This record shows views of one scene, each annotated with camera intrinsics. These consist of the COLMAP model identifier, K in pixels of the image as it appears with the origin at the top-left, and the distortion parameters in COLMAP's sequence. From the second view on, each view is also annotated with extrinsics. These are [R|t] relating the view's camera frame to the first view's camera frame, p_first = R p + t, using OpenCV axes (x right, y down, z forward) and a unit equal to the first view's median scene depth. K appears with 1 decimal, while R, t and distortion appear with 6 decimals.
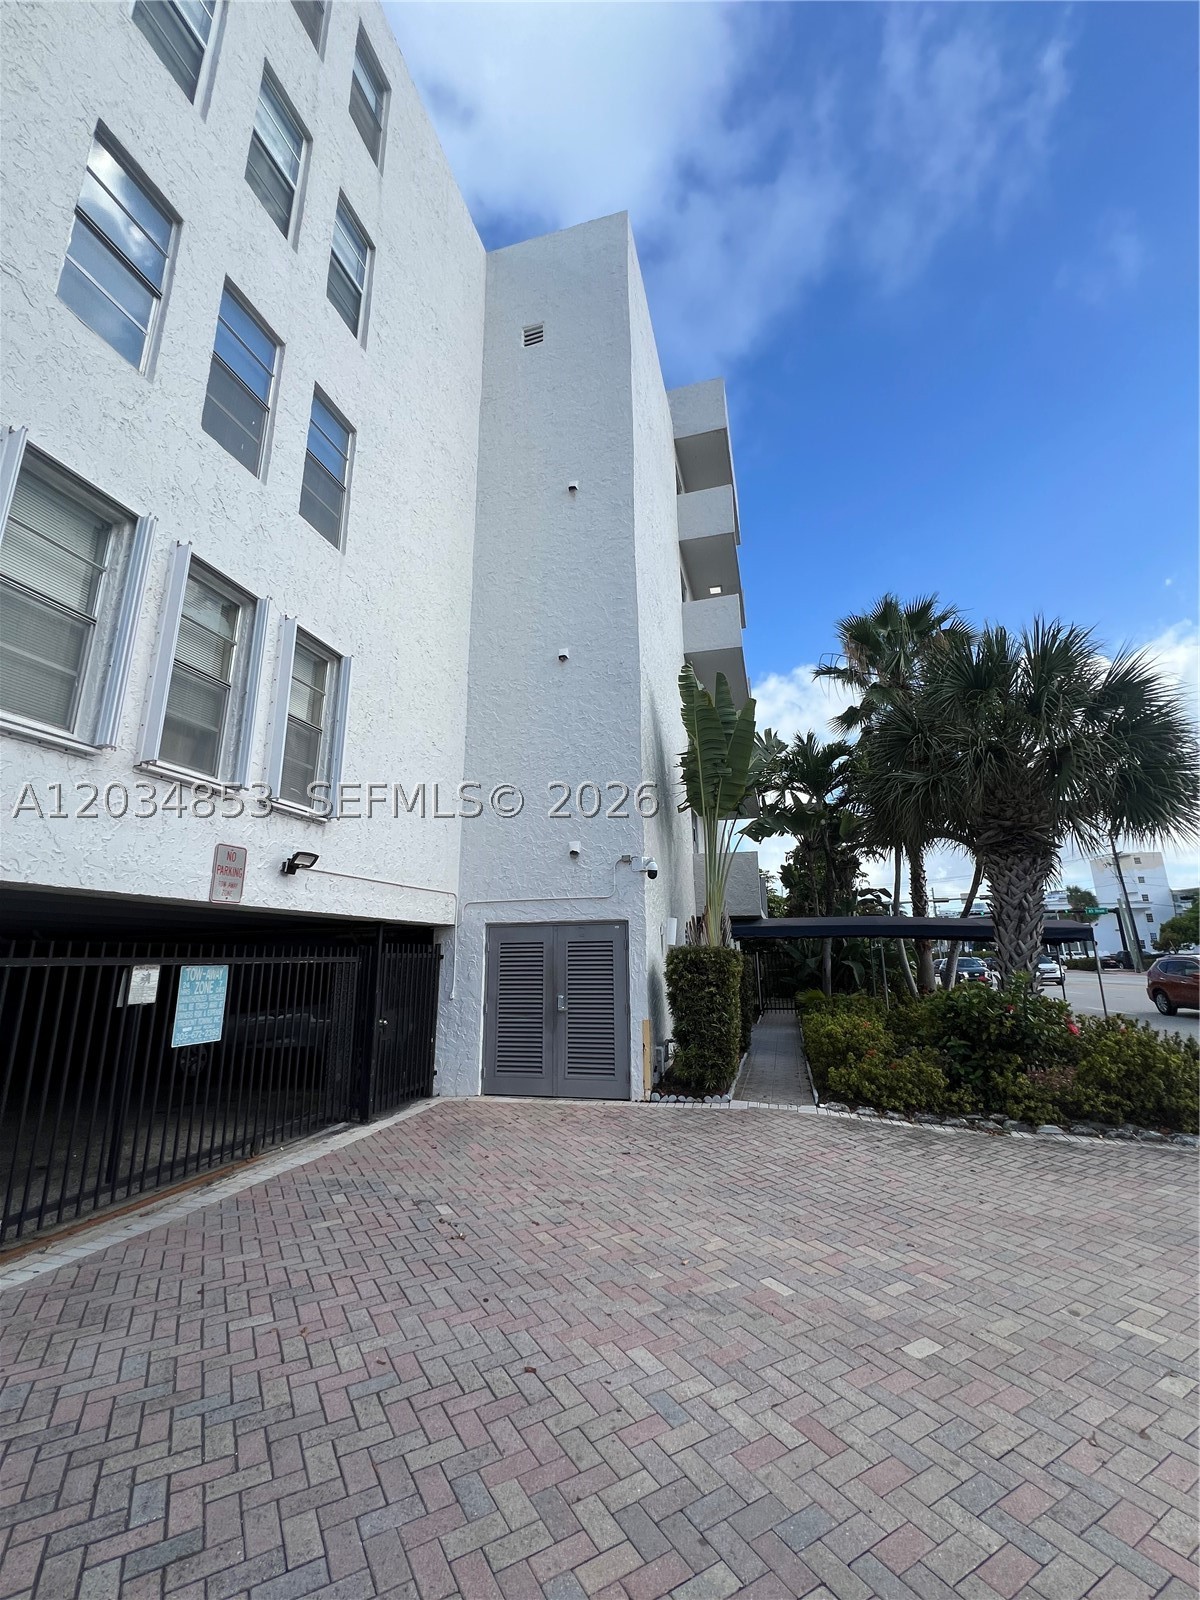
lens RADIAL K [[643.0, 0, 604.8], [0, 643.0, 801.0], [0, 0, 1]] dist [-0.000285, -0.000024]
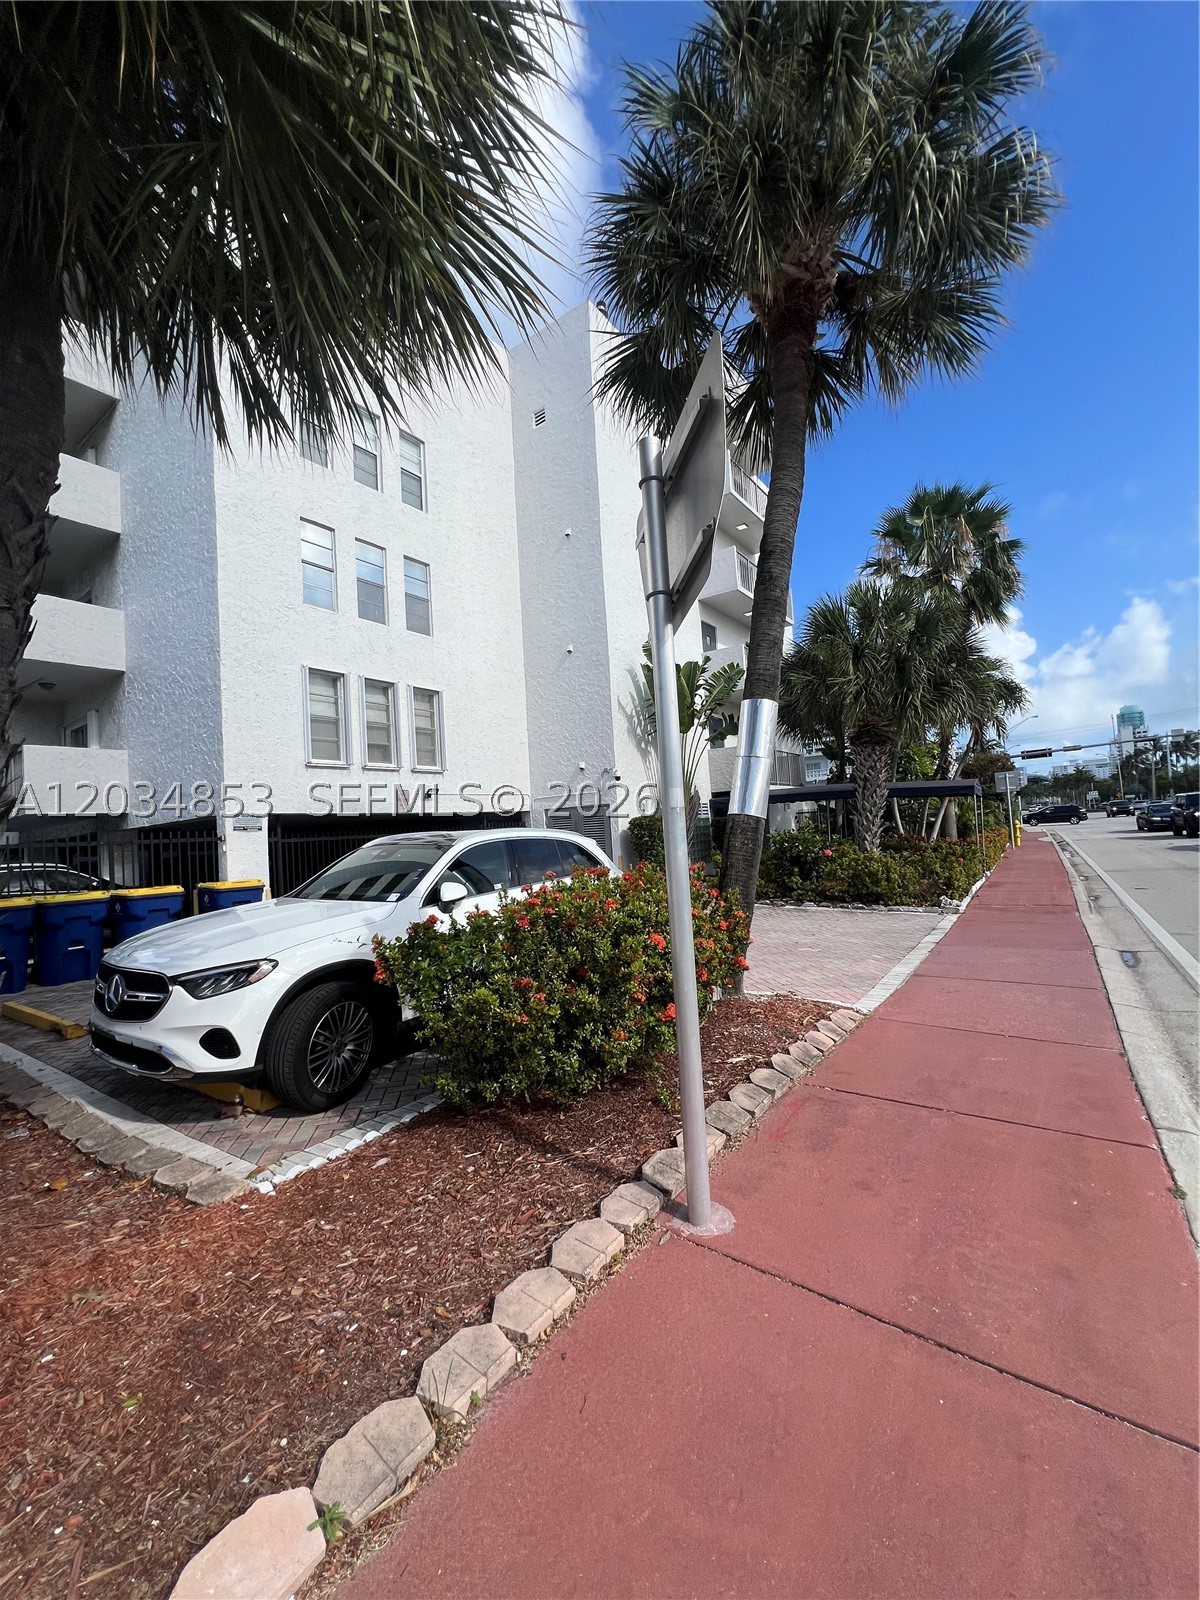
lens RADIAL K [[640.7, 0, 596.9], [0, 640.7, 799.5], [0, 0, 1]] dist [0.000652, 0.000030]
pose [[0.938798, -0.061641, -0.338907, 0.781495], [0.127399, 0.976229, 0.175349, -0.188361], [0.320042, -0.207794, 0.924335, -0.853664]]
